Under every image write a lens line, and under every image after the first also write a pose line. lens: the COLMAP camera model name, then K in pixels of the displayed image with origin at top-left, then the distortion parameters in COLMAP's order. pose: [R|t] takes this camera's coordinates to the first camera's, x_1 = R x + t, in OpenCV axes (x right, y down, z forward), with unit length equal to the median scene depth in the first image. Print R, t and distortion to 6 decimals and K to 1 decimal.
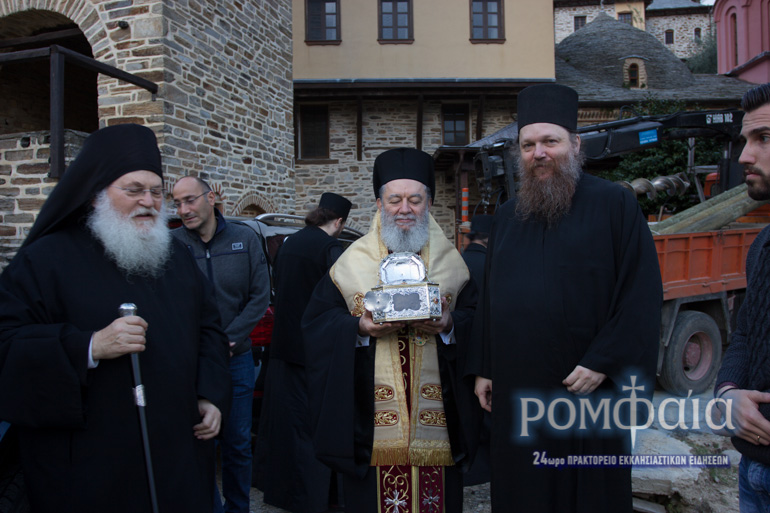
lens RADIAL K [[665.3, 0, 383.3], [0, 665.3, 250.6], [0, 0, 1]] dist [-0.061294, -0.008614]
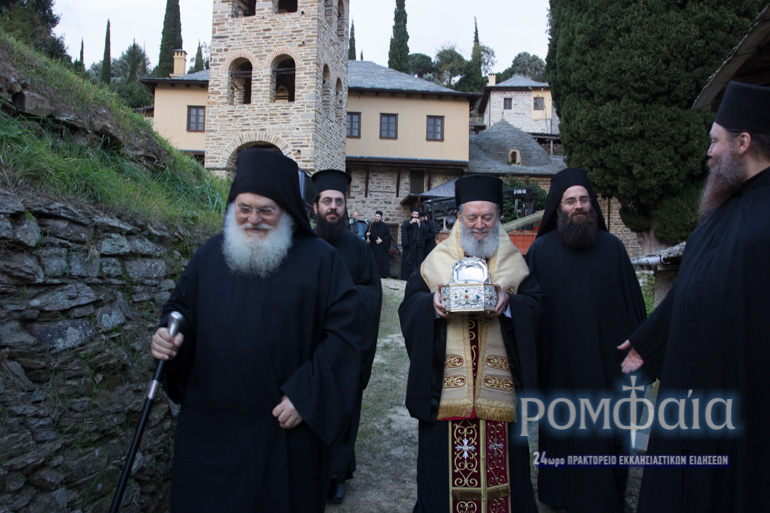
lens RADIAL K [[673.1, 0, 386.4], [0, 673.1, 254.2], [0, 0, 1]] dist [-0.063485, 0.038489]
pose [[0.997177, 0.041077, 0.062848, -0.096922], [-0.039241, 0.998774, -0.030169, 0.086214], [-0.064010, 0.027617, 0.997567, -0.965160]]
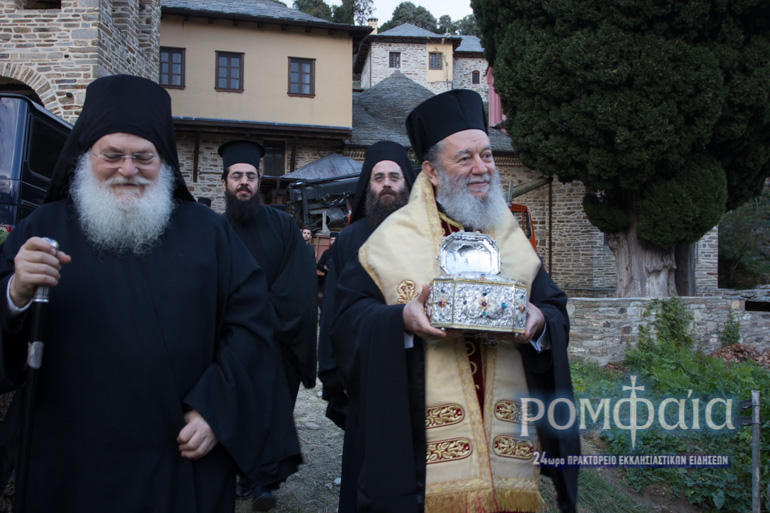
lens RADIAL K [[817.4, 0, 397.8], [0, 817.4, 249.6], [0, 0, 1]] dist [-0.031814, 0.000000]
pose [[0.964476, 0.032034, 0.262221, -0.068404], [-0.019697, 0.998578, -0.049546, 0.059104], [-0.263435, 0.042621, 0.963735, -0.570858]]
